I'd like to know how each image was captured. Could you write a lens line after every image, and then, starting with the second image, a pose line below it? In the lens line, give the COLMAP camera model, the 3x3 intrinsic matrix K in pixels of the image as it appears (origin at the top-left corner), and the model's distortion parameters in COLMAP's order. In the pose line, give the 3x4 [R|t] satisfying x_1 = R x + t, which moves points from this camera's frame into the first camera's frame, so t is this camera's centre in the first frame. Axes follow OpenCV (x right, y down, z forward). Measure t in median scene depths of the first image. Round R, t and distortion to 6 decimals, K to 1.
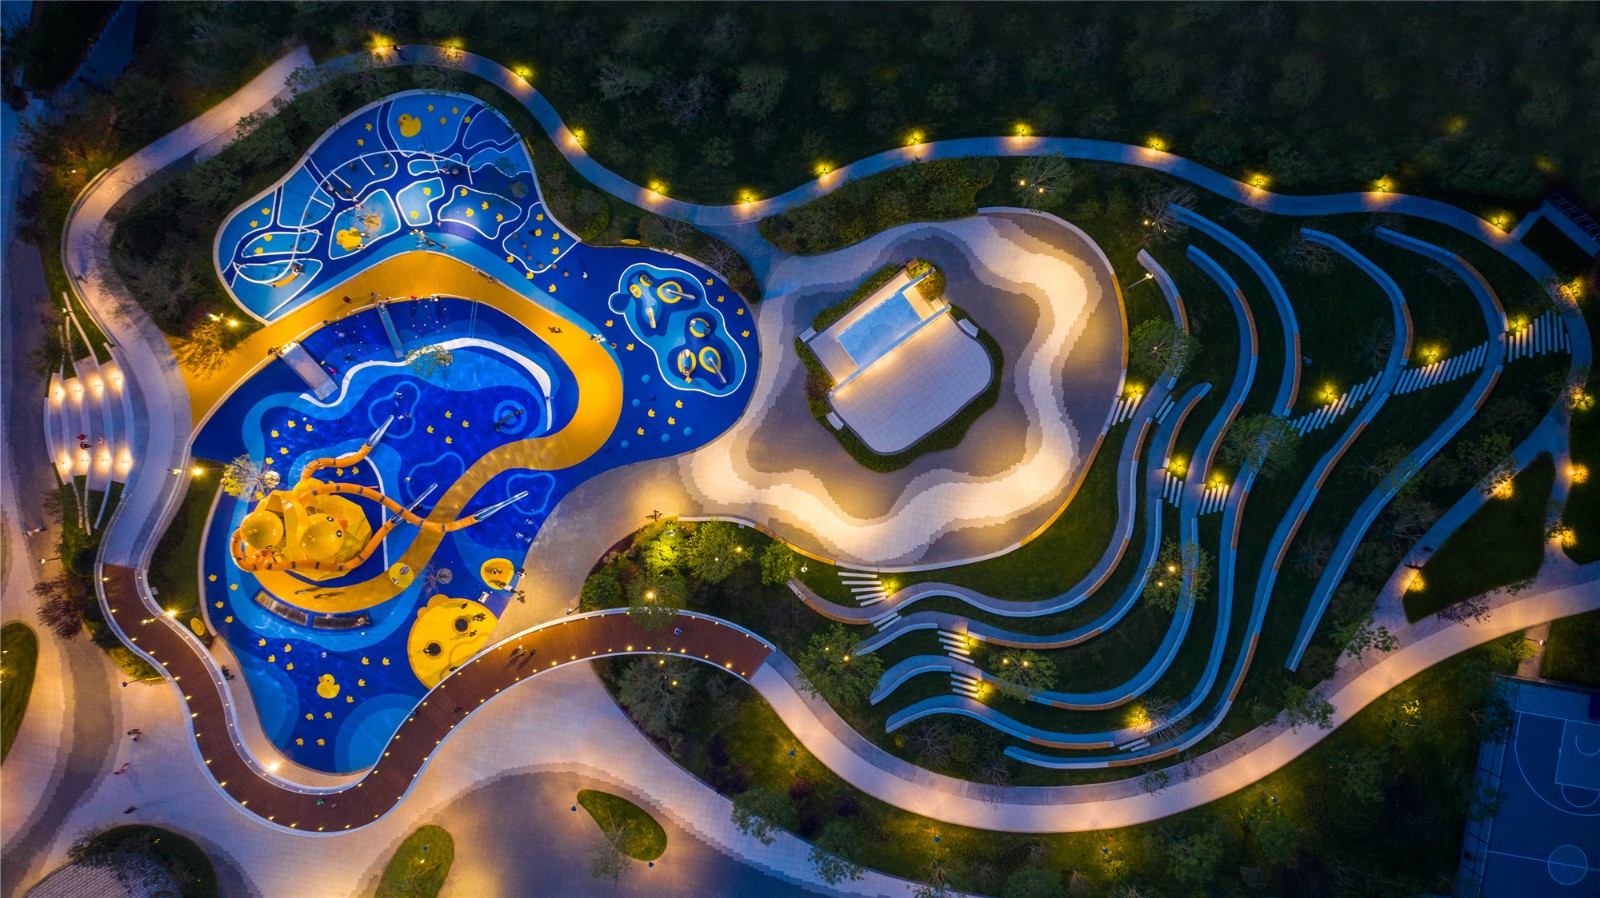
lens RADIAL K [[1369.9, 0, 807.0], [0, 1369.9, 454.2], [0, 0, 1]] dist [-0.014972, -0.006059]
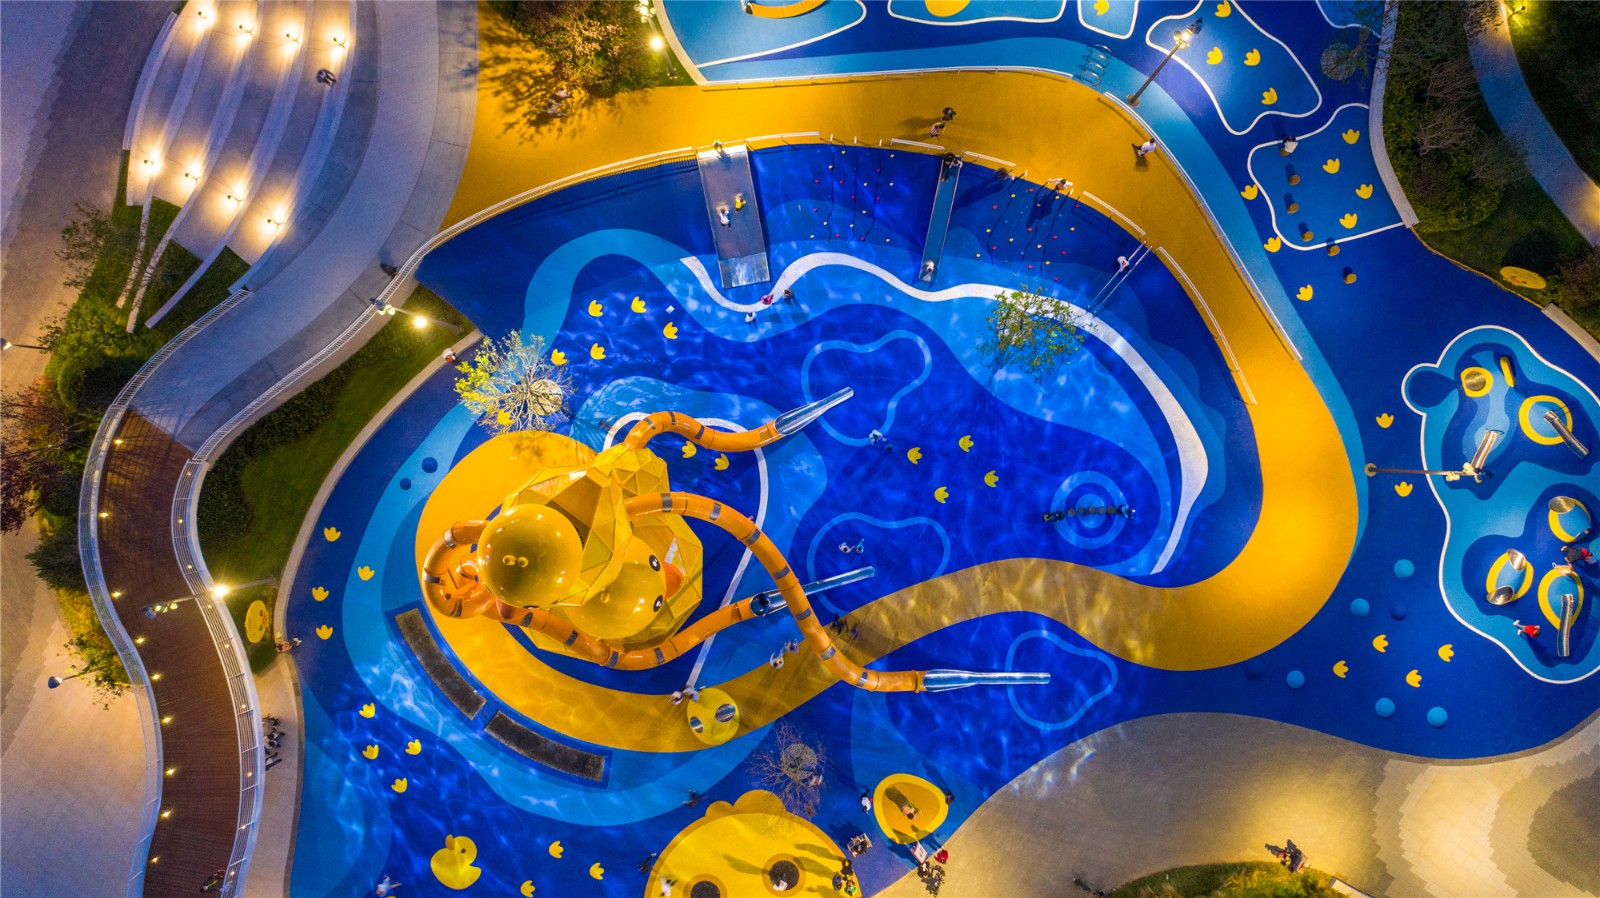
lens RADIAL K [[1369.9, 0, 791.0], [0, 1369.9, 437.4], [0, 0, 1]] dist [-0.014972, -0.006059]
pose [[0.897875, 0.440180, -0.007893, -0.311977], [-0.440060, 0.897869, 0.013359, -0.011439], [0.012968, -0.008522, 0.999880, 0.553869]]
